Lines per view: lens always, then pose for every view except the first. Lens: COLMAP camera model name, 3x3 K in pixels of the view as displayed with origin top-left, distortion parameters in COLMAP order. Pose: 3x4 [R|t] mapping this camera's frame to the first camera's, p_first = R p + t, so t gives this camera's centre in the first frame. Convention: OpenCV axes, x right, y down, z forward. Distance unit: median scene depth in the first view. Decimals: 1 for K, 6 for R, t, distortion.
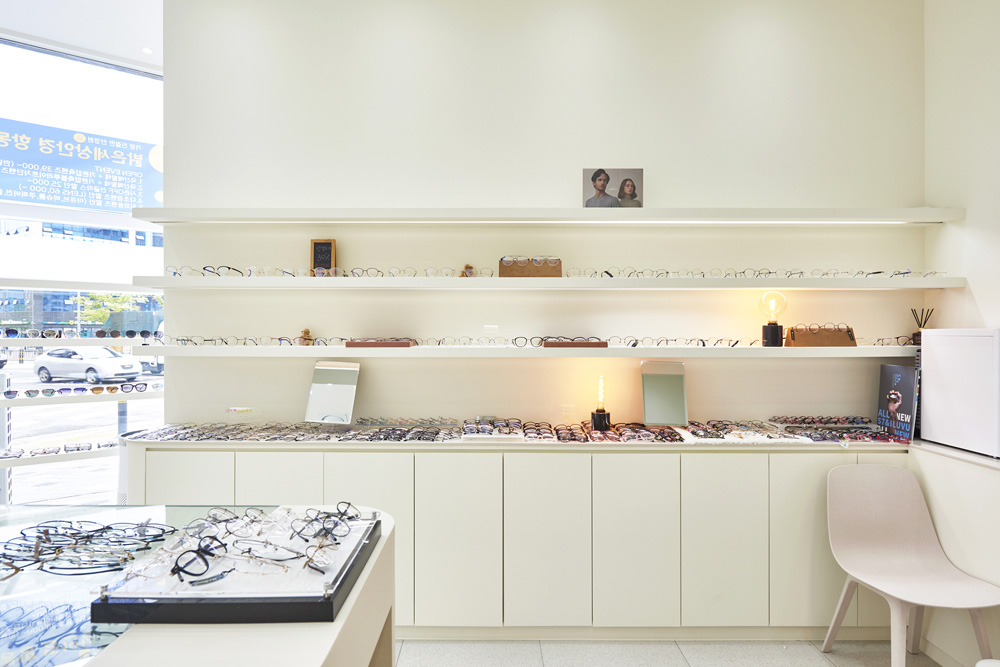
lens RADIAL K [[558.8, 0, 498.1], [0, 558.8, 338.6], [0, 0, 1]] dist [-0.002584, -0.002080]
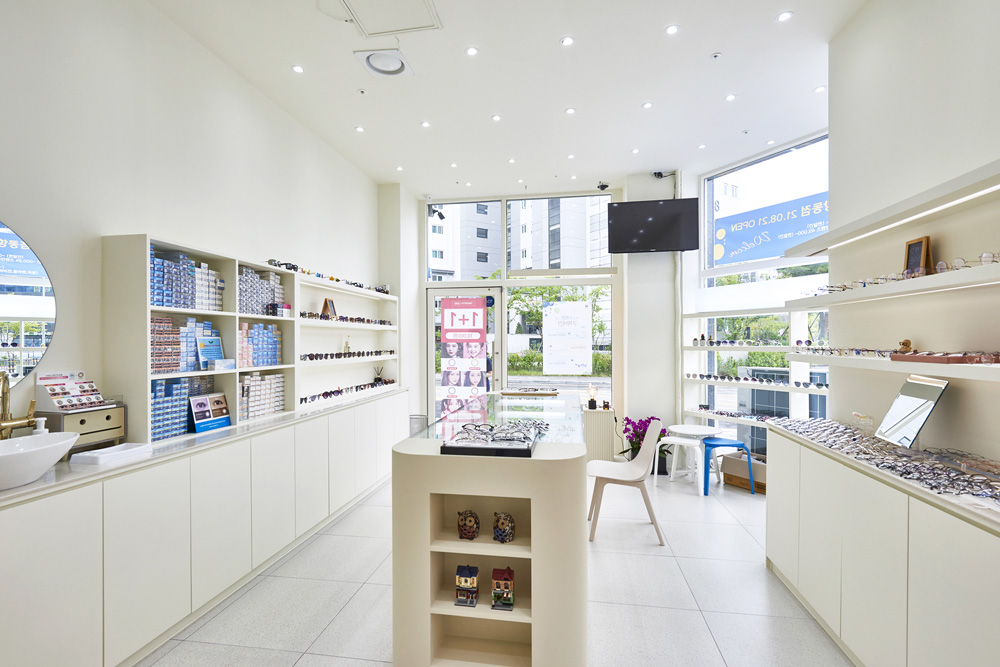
lens RADIAL K [[460.3, 0, 494.6], [0, 460.3, 340.9], [0, 0, 1]] dist [0.002079, 0.000490]
pose [[-0.163979, -0.001323, -0.986463, 0.515903], [-0.005886, 0.999983, -0.000363, -0.011373], [0.986446, 0.005747, -0.163984, 0.451417]]
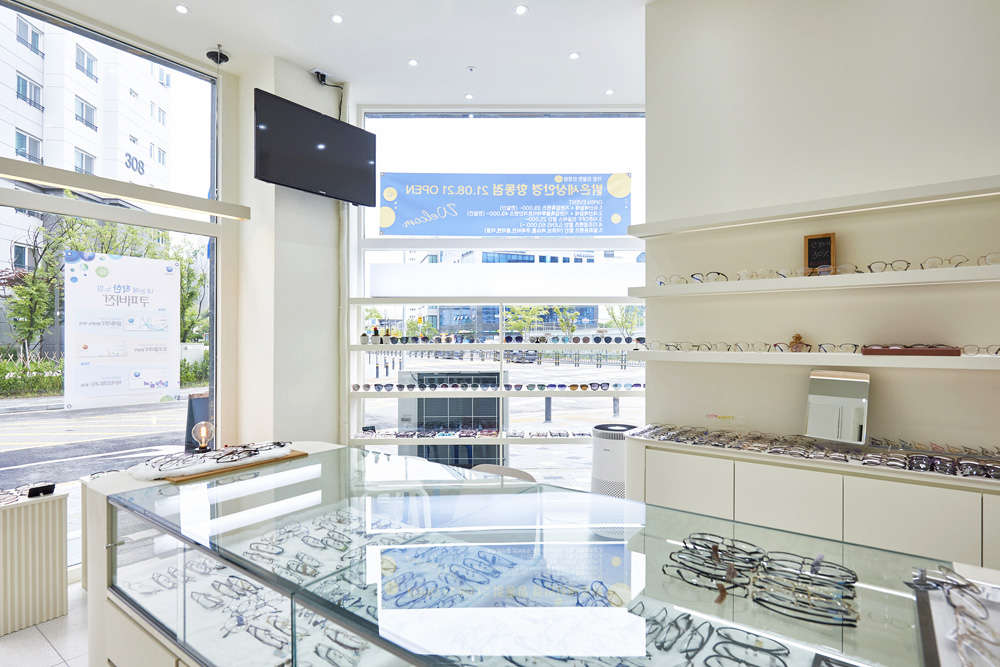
lens RADIAL K [[521.5, 0, 501.9], [0, 521.5, 336.0], [0, 0, 1]] dist [-0.002583, -0.000250]
pose [[0.799801, -0.006364, -0.600231, -0.216118], [-0.002186, 0.999906, -0.013515, -0.001455], [0.600261, 0.012121, 0.799712, 0.022895]]
